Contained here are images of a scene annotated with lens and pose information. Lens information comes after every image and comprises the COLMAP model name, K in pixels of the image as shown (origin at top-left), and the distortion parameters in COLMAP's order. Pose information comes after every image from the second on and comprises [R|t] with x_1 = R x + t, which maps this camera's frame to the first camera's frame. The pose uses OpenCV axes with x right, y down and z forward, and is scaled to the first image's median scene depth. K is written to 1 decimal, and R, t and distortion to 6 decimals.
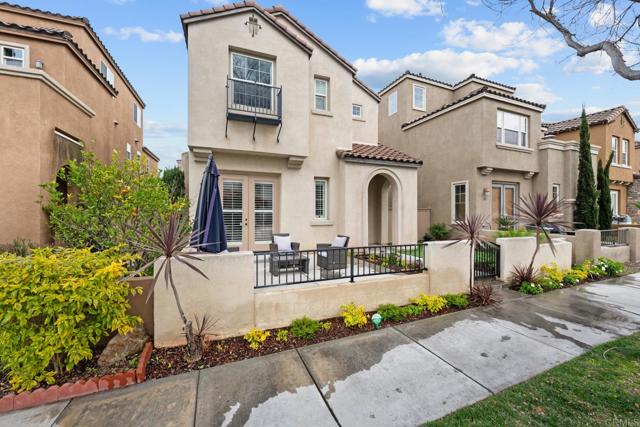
lens RADIAL K [[252.7, 0, 325.3], [0, 252.7, 220.1], [0, 0, 1]] dist [0.000497, -0.000822]
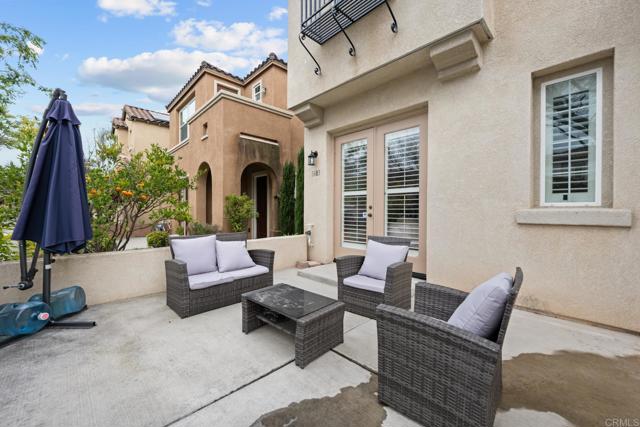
lens RADIAL K [[252.7, 0, 325.1], [0, 252.7, 210.7], [0, 0, 1]] dist [0.000497, -0.000822]
pose [[0.378180, 0.000428, -0.925732, 0.179719], [-0.015248, 0.999867, -0.005767, 0.010770], [0.925607, 0.016297, 0.378136, 0.740057]]
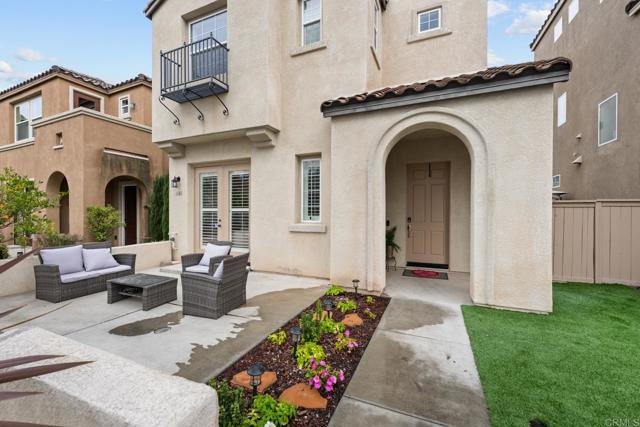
lens RADIAL K [[240.9, 0, 320.9], [0, 240.9, 215.2], [0, 0, 1]] dist [0.005434, -0.000355]
pose [[0.714895, 0.009565, -0.699167, 0.497406], [-0.016206, 0.999864, -0.002892, -0.023842], [0.699044, 0.013398, 0.714953, 0.715335]]
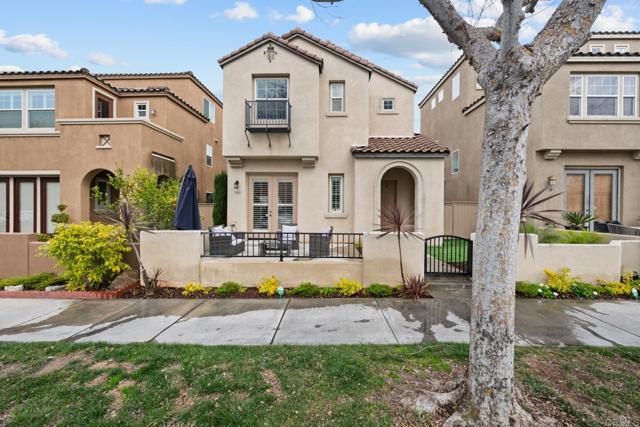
lens RADIAL K [[252.7, 0, 330.9], [0, 252.7, 217.4], [0, 0, 1]] dist [0.000497, -0.000822]
pose [[0.919044, 0.015616, -0.393845, 0.468955], [-0.014275, 0.999878, 0.006333, 0.014712], [0.393896, -0.000198, 0.919155, -0.010671]]
